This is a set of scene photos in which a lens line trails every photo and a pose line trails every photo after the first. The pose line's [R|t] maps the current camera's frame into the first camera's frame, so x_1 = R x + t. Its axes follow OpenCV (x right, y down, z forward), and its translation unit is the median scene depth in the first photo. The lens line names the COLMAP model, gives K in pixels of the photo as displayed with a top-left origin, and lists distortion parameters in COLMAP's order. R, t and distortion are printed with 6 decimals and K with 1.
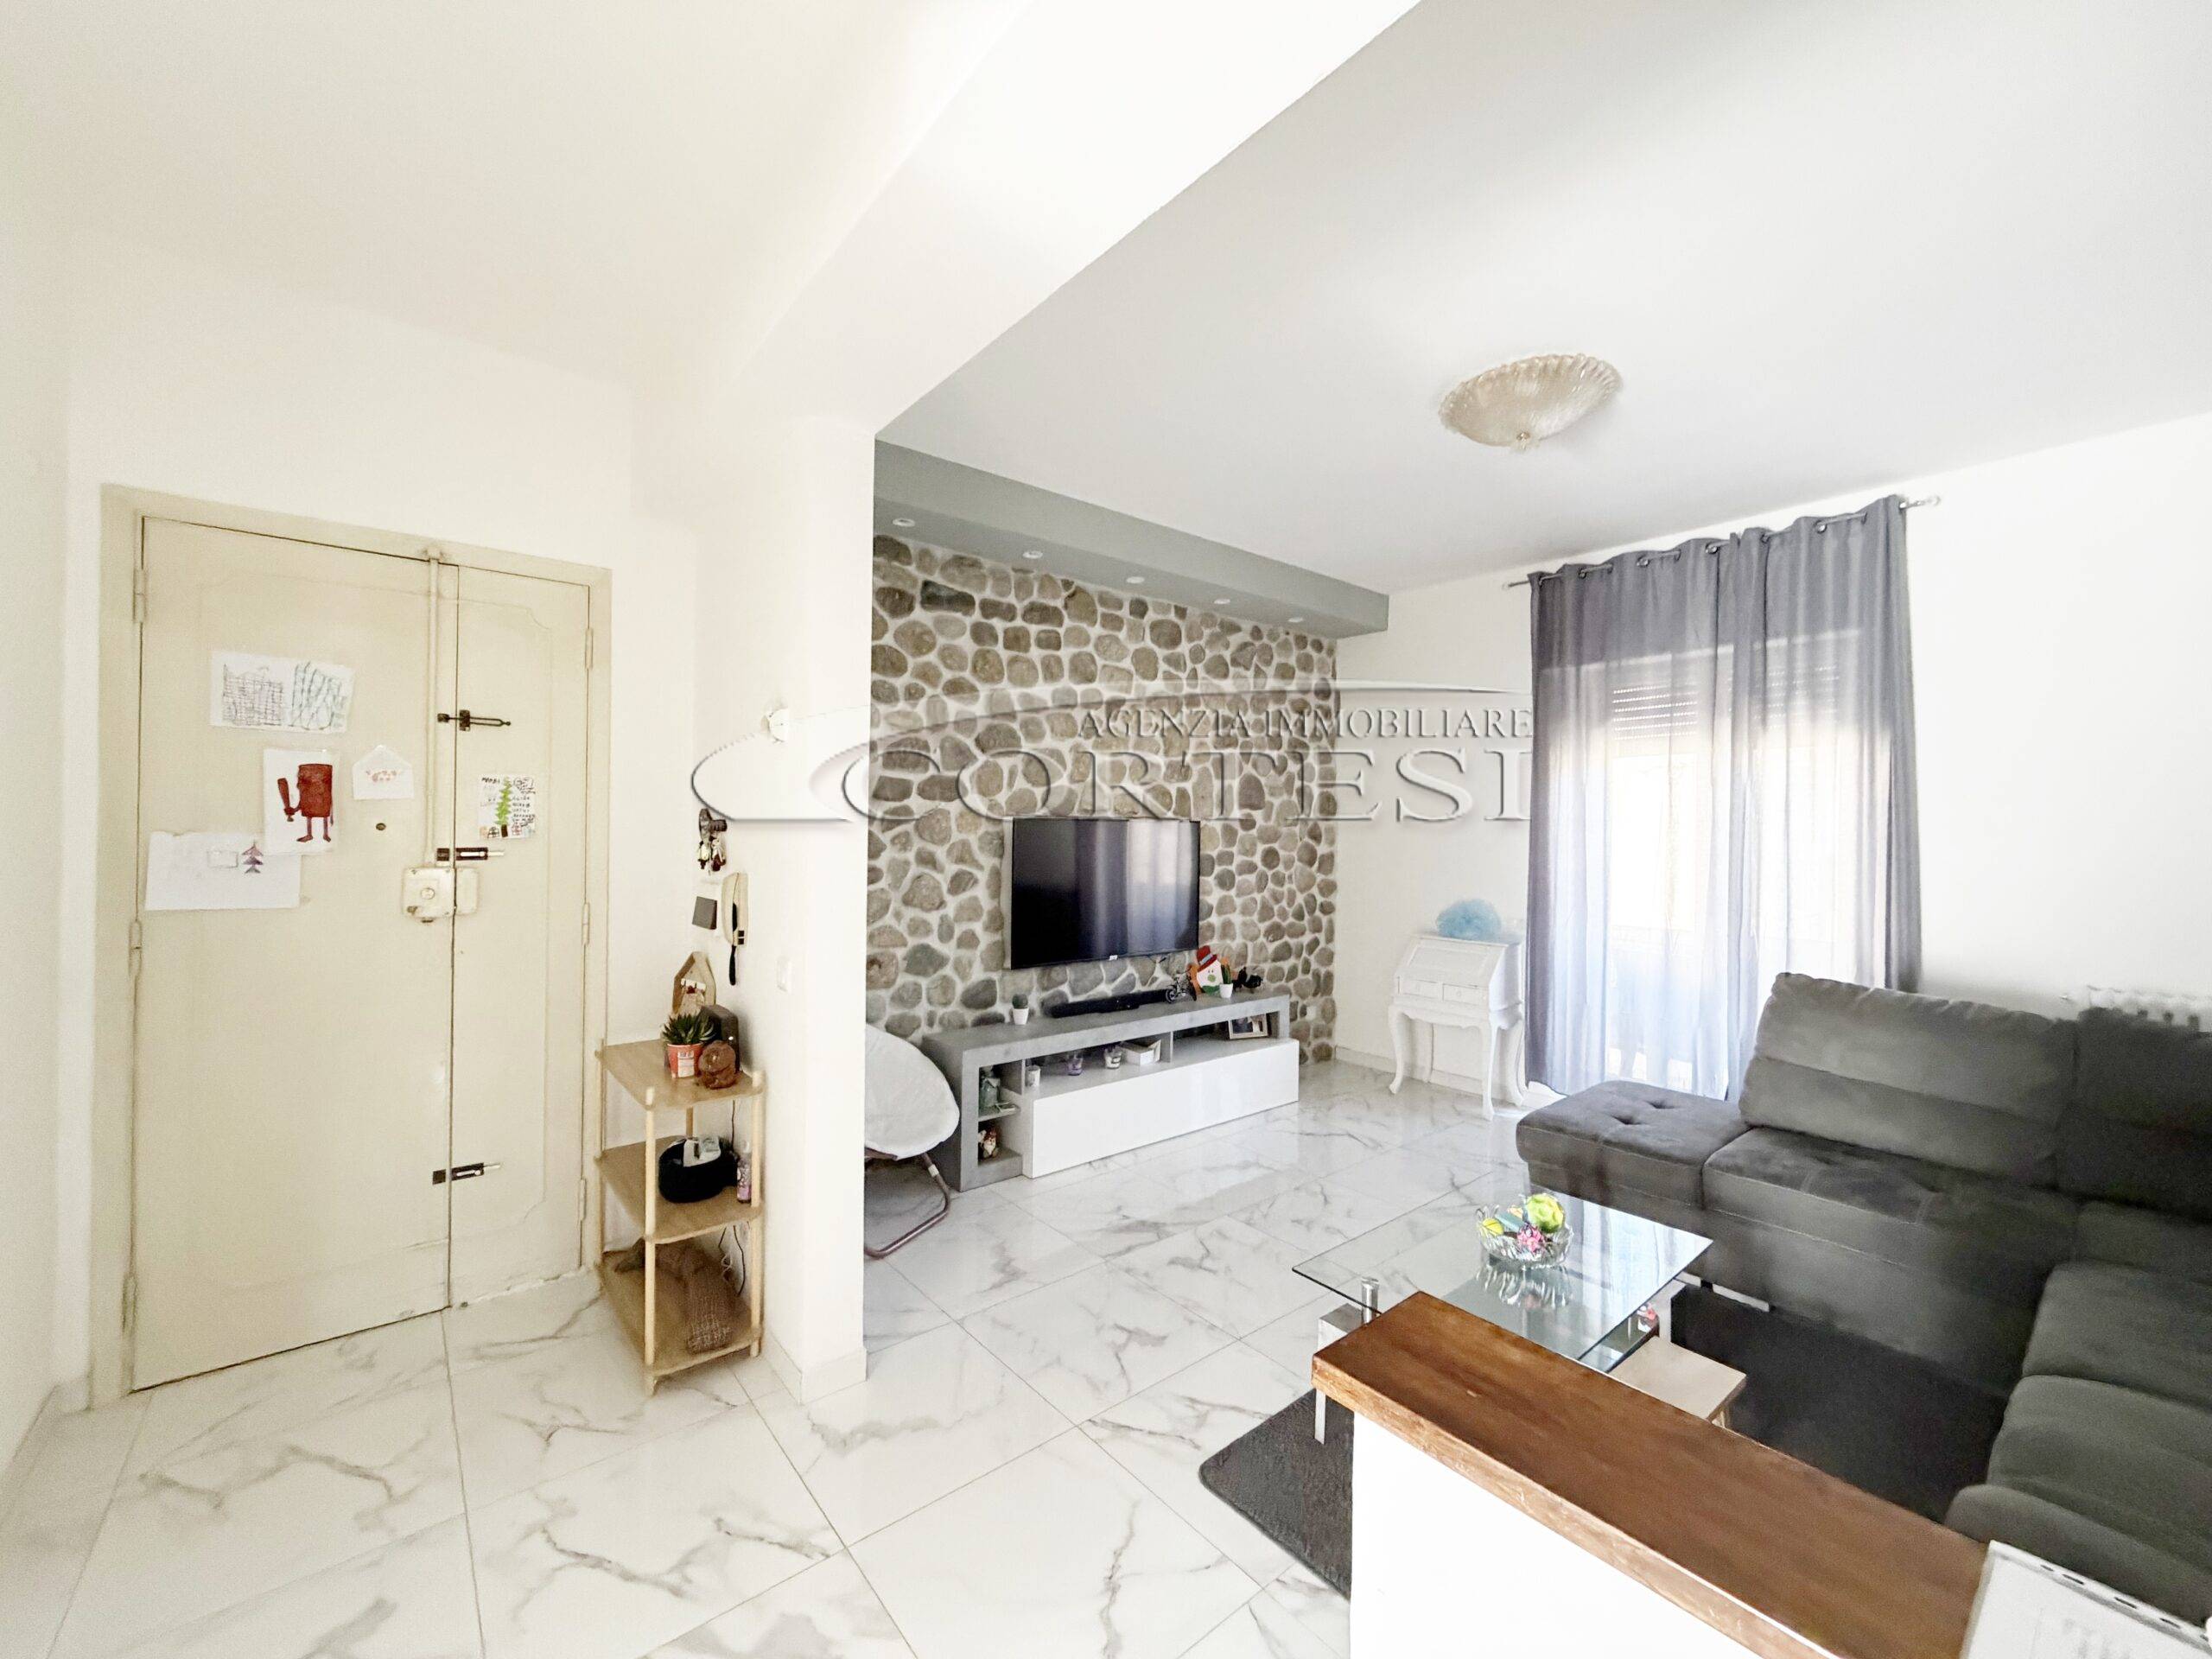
lens RADIAL K [[878.6, 0, 1102.5], [0, 878.6, 831.2], [0, 0, 1]] dist [-0.001846, 0.000728]
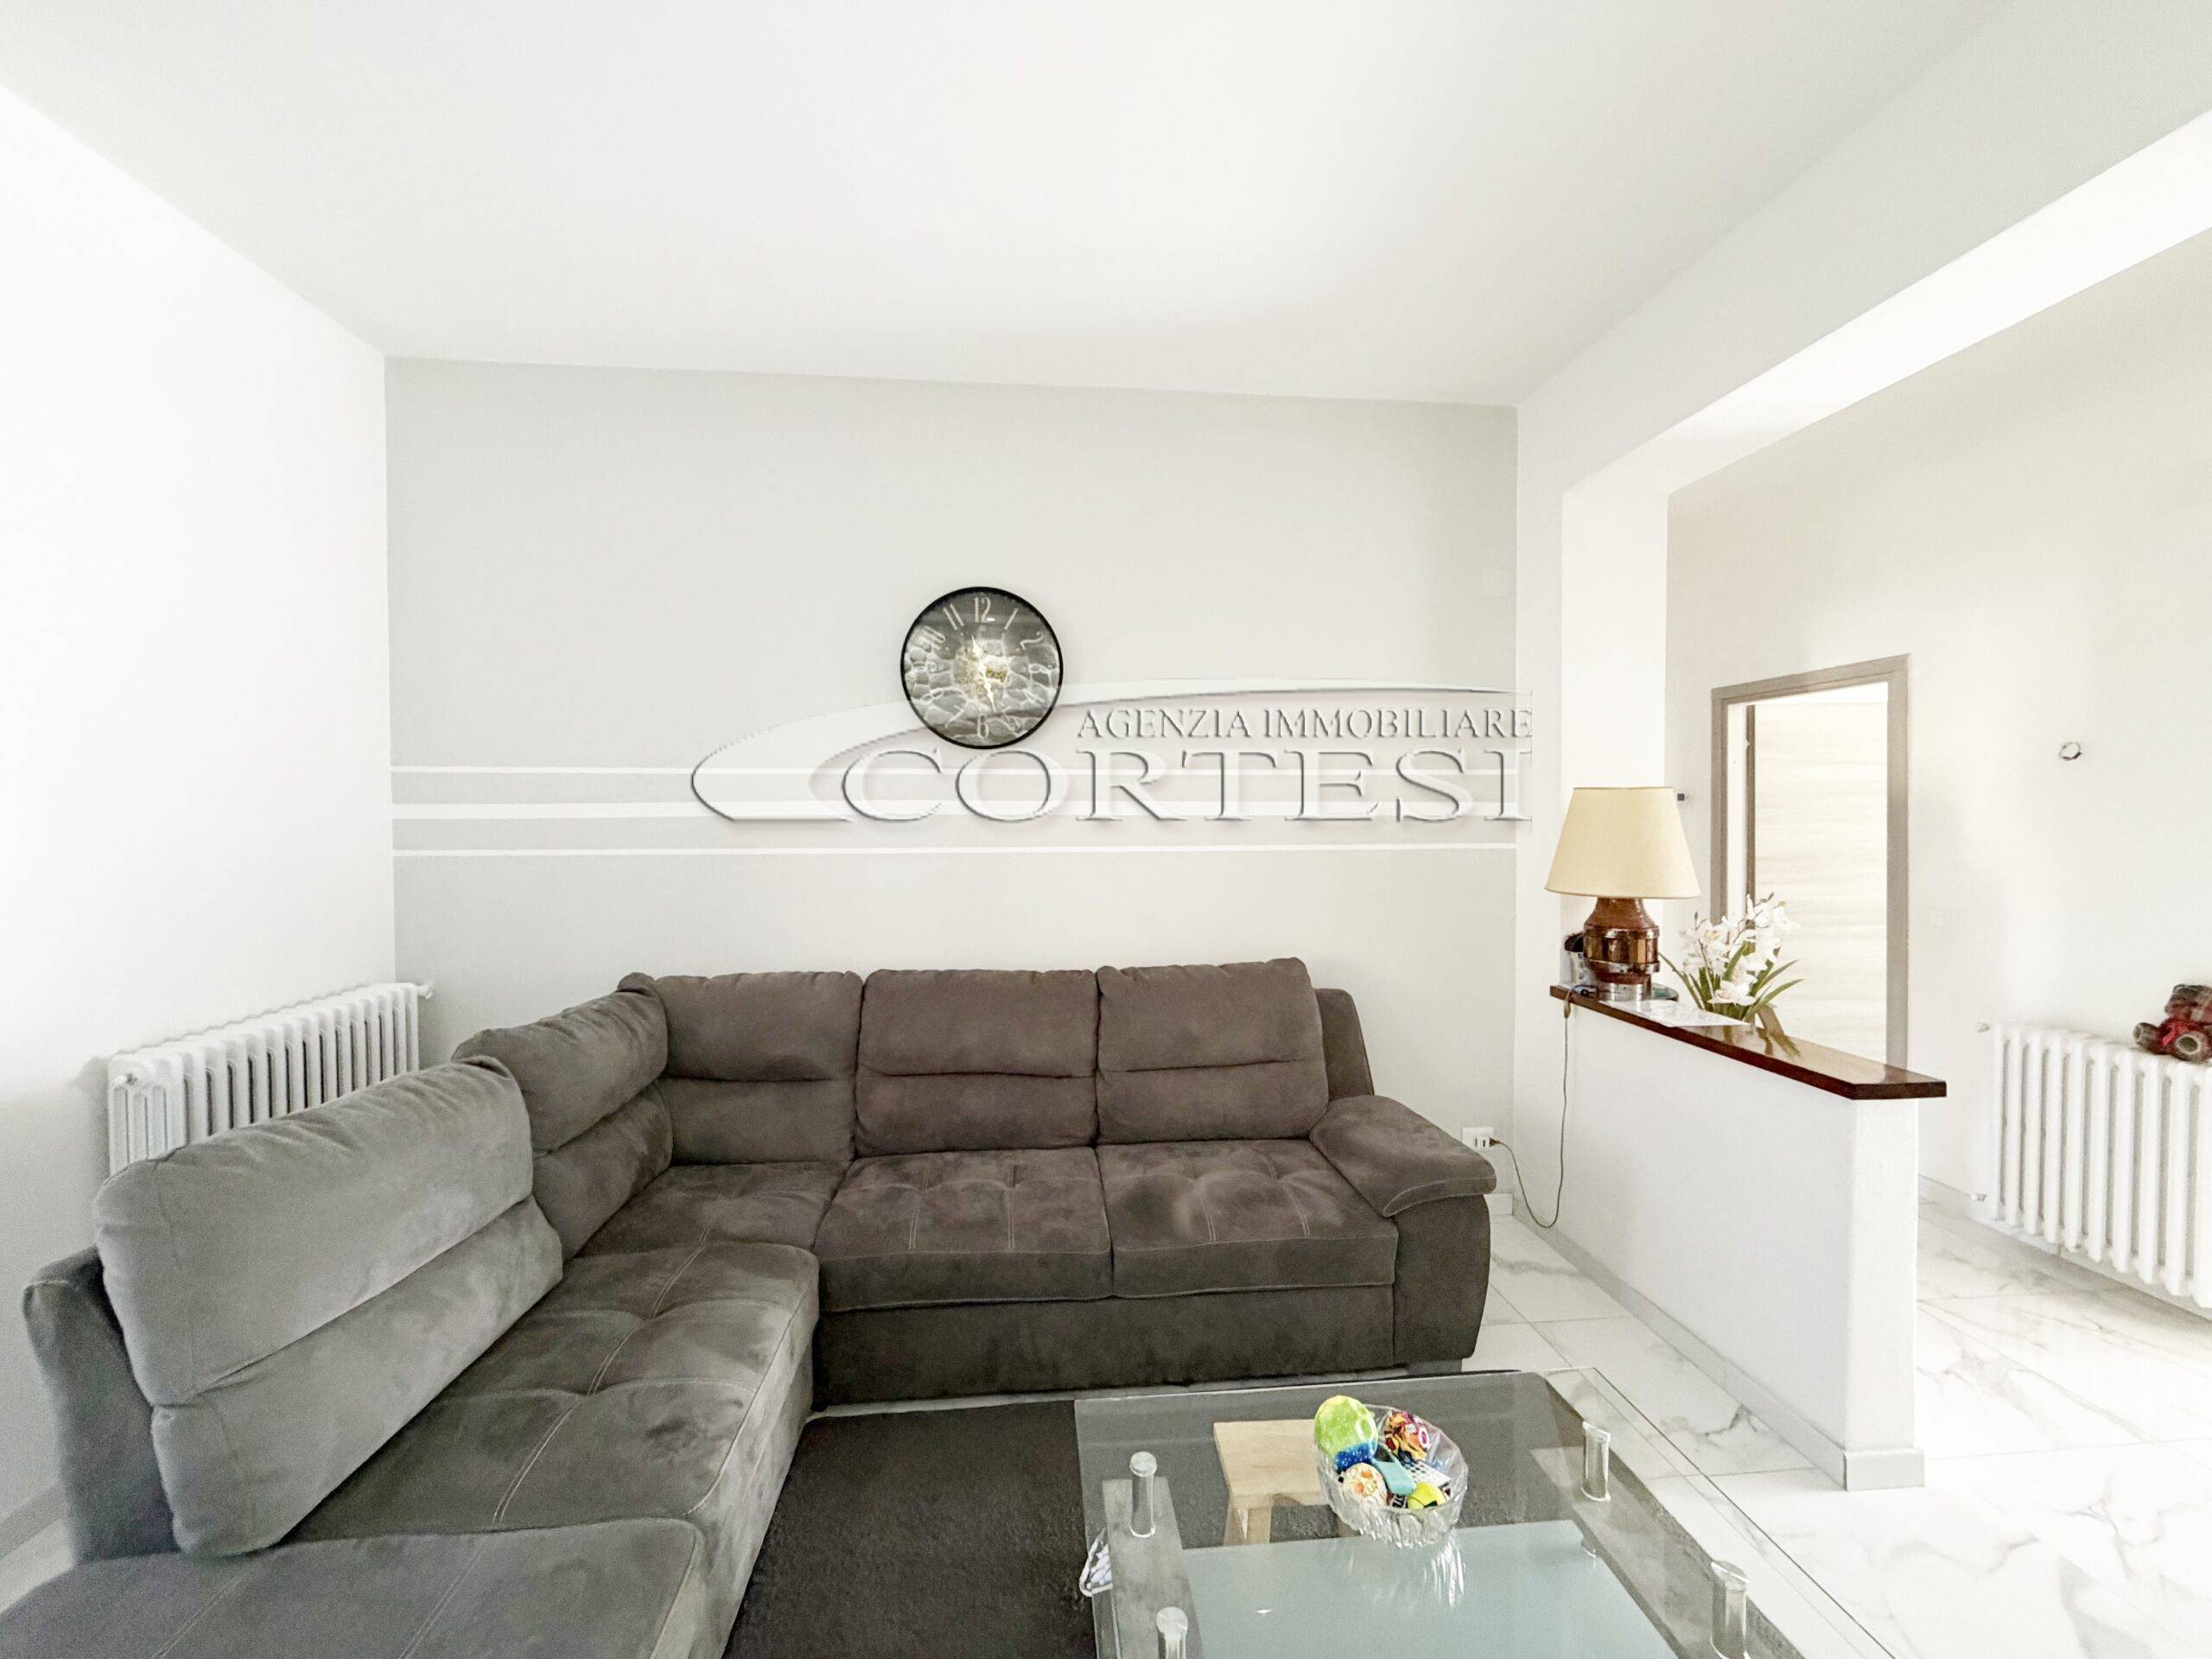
lens RADIAL K [[878.6, 0, 1100.2], [0, 878.6, 832.9], [0, 0, 1]] dist [-0.001846, 0.000728]
pose [[-0.825940, -0.022151, 0.563323, 0.168928], [-0.004594, 0.999459, 0.032565, 0.000544], [-0.563739, 0.024309, -0.825595, 0.863402]]
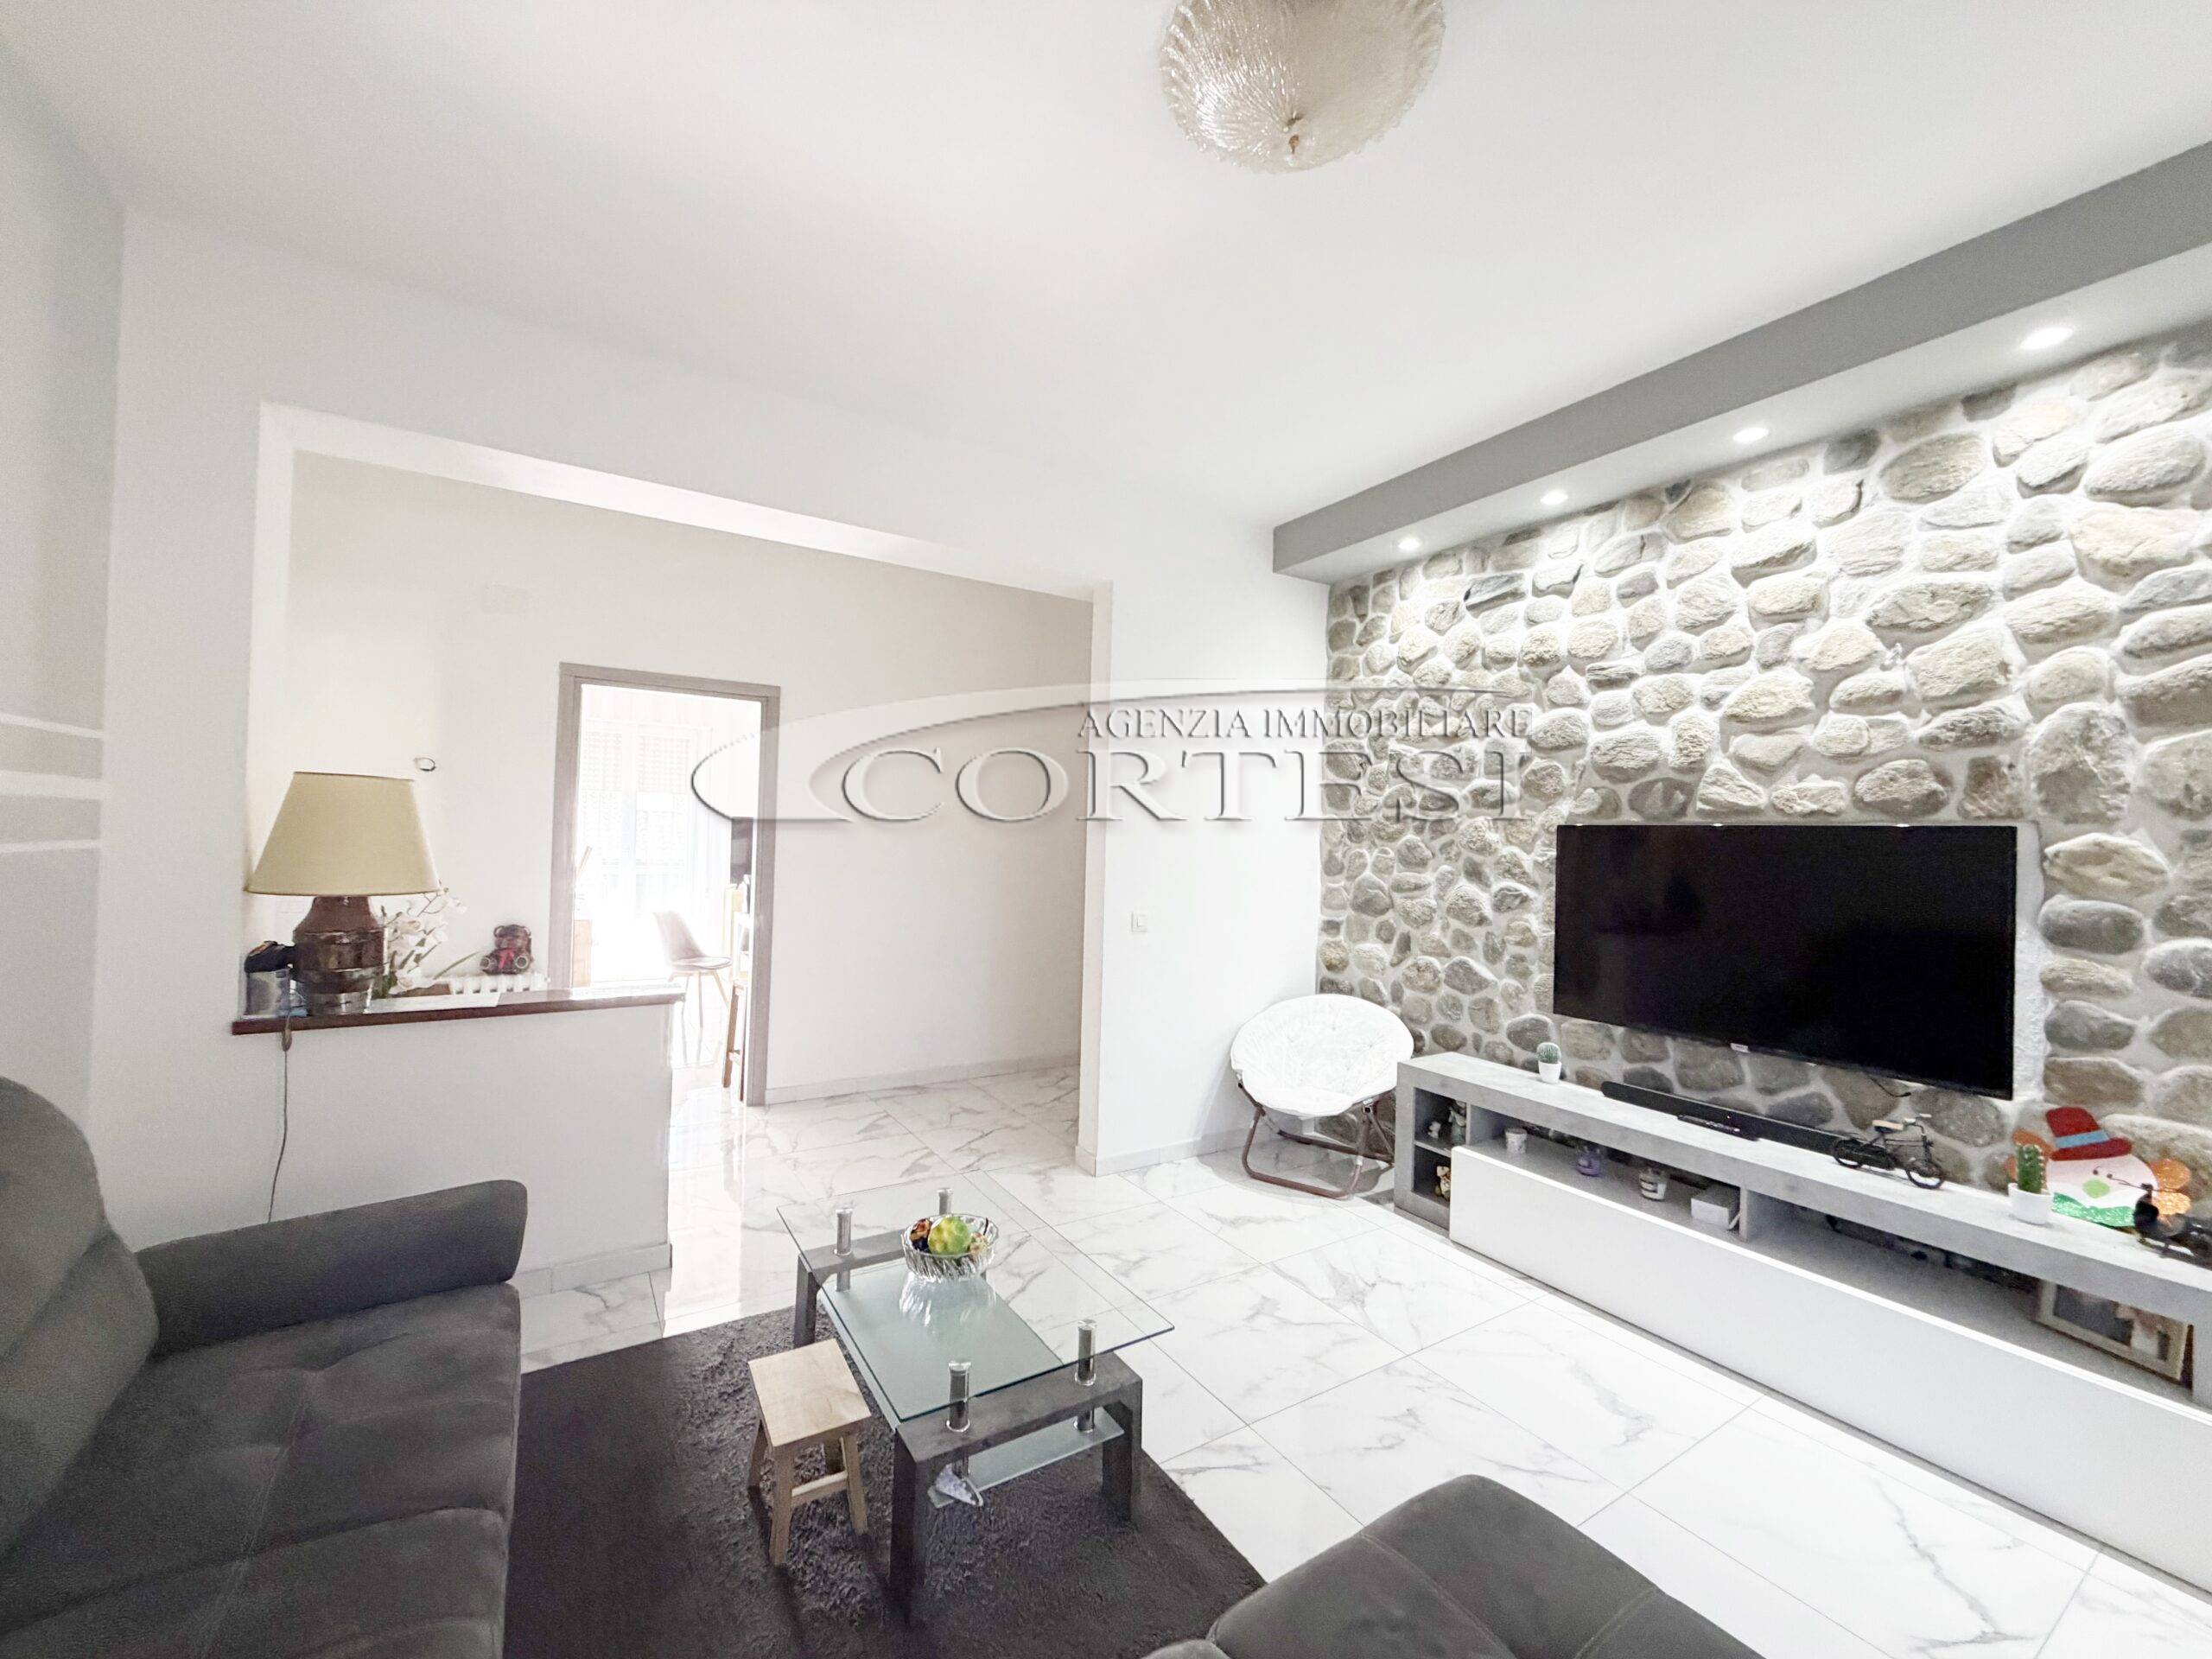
lens RADIAL K [[878.6, 0, 1101.2], [0, 878.6, 817.8], [0, 0, 1]] dist [-0.001846, 0.000728]
pose [[-0.125402, -0.037904, -0.991382, 0.756930], [-0.032860, 0.998880, -0.034034, 0.018250], [0.991562, 0.028309, -0.126507, 0.681988]]
